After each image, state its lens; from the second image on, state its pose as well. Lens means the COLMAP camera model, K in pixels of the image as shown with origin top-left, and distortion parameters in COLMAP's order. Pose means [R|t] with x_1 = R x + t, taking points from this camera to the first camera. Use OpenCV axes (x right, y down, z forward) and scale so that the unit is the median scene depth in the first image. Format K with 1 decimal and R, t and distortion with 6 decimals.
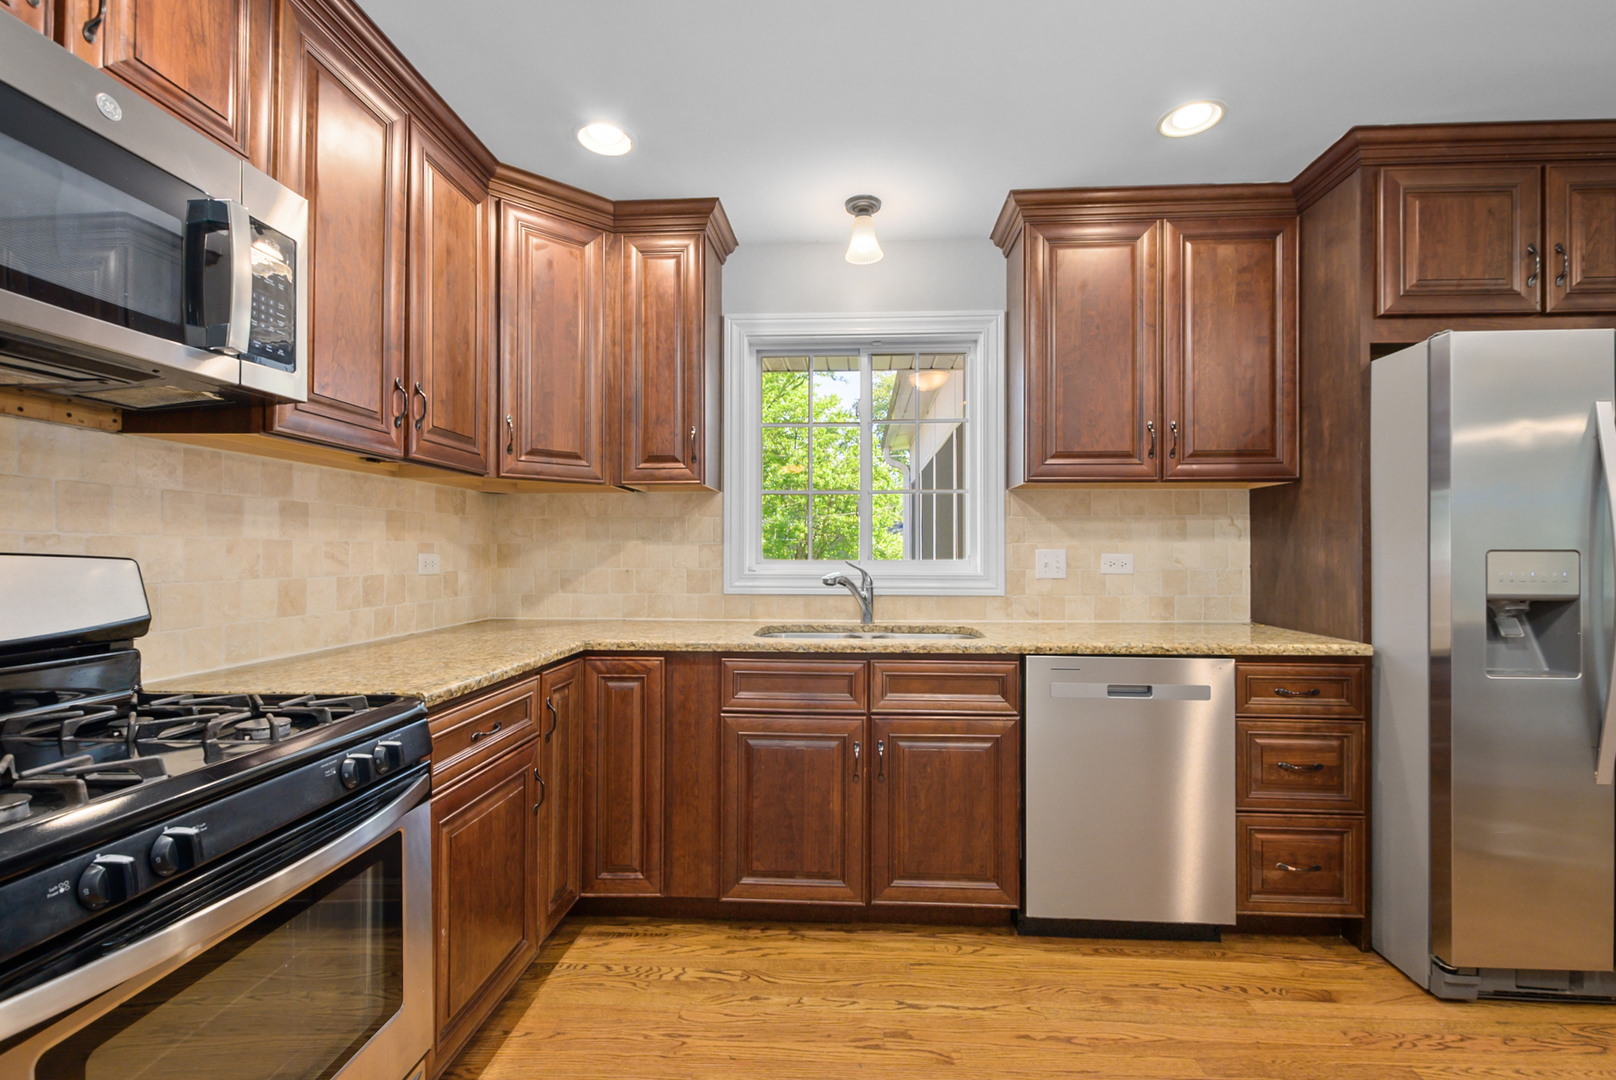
lens RADIAL K [[712.7, 0, 820.4], [0, 712.7, 547.8], [0, 0, 1]] dist [0.013350, -0.006586]
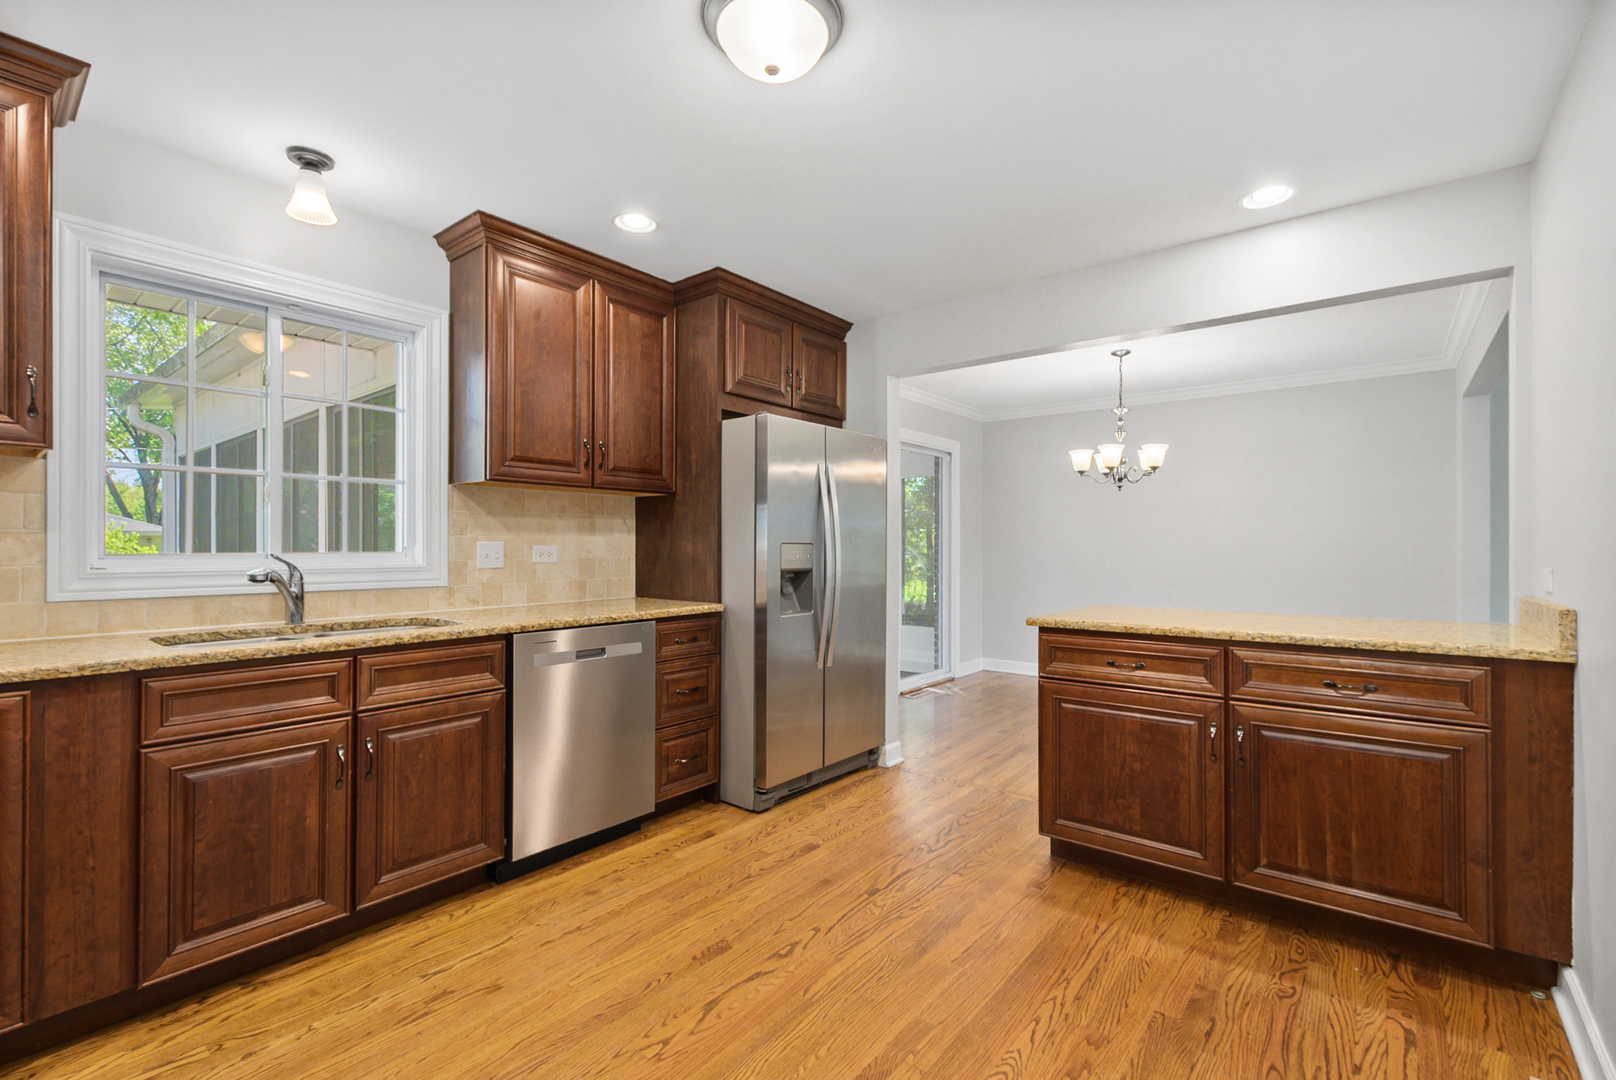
lens RADIAL K [[712.7, 0, 820.4], [0, 712.7, 547.8], [0, 0, 1]] dist [0.013350, -0.006586]
pose [[0.576325, -0.002249, 0.817218, -0.354017], [-0.005836, 0.999959, 0.006867, 0.001689], [-0.817200, -0.008727, 0.576288, -0.058625]]
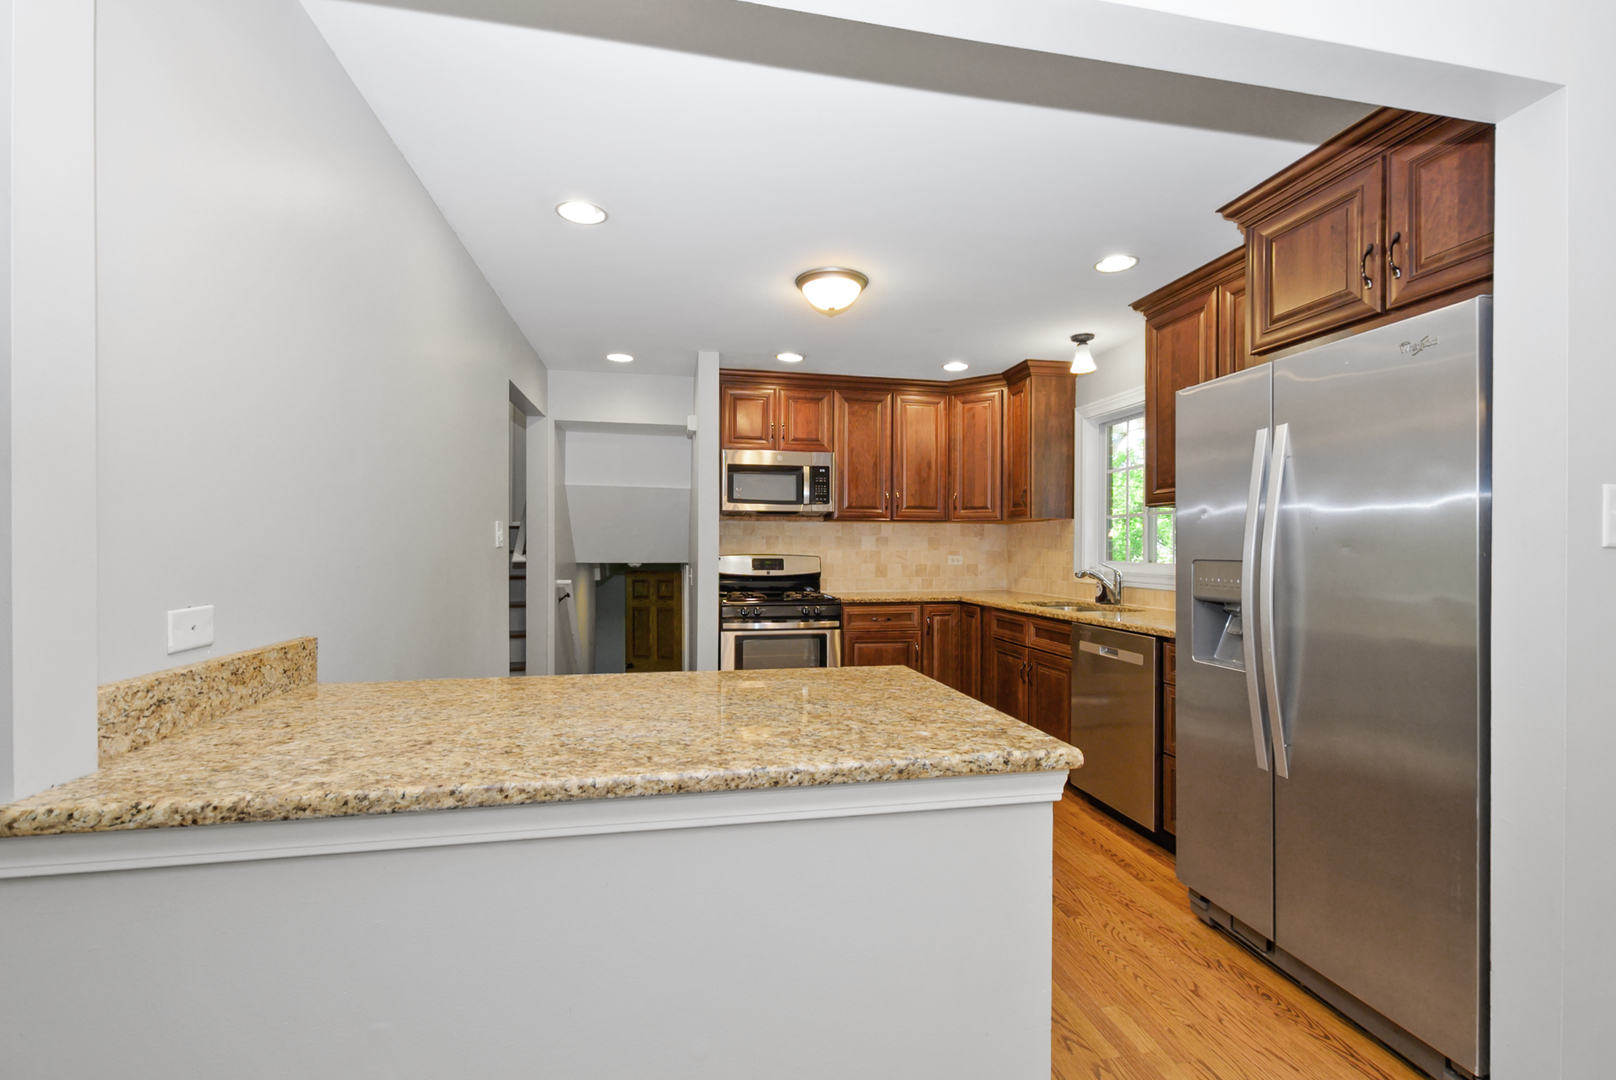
lens RADIAL K [[712.7, 0, 820.4], [0, 712.7, 547.8], [0, 0, 1]] dist [0.013350, -0.006586]
pose [[0.260068, -0.002252, -0.965588, 1.651121], [0.001852, 0.999997, -0.001833, -0.014326], [0.965588, -0.001311, 0.260072, 0.031614]]
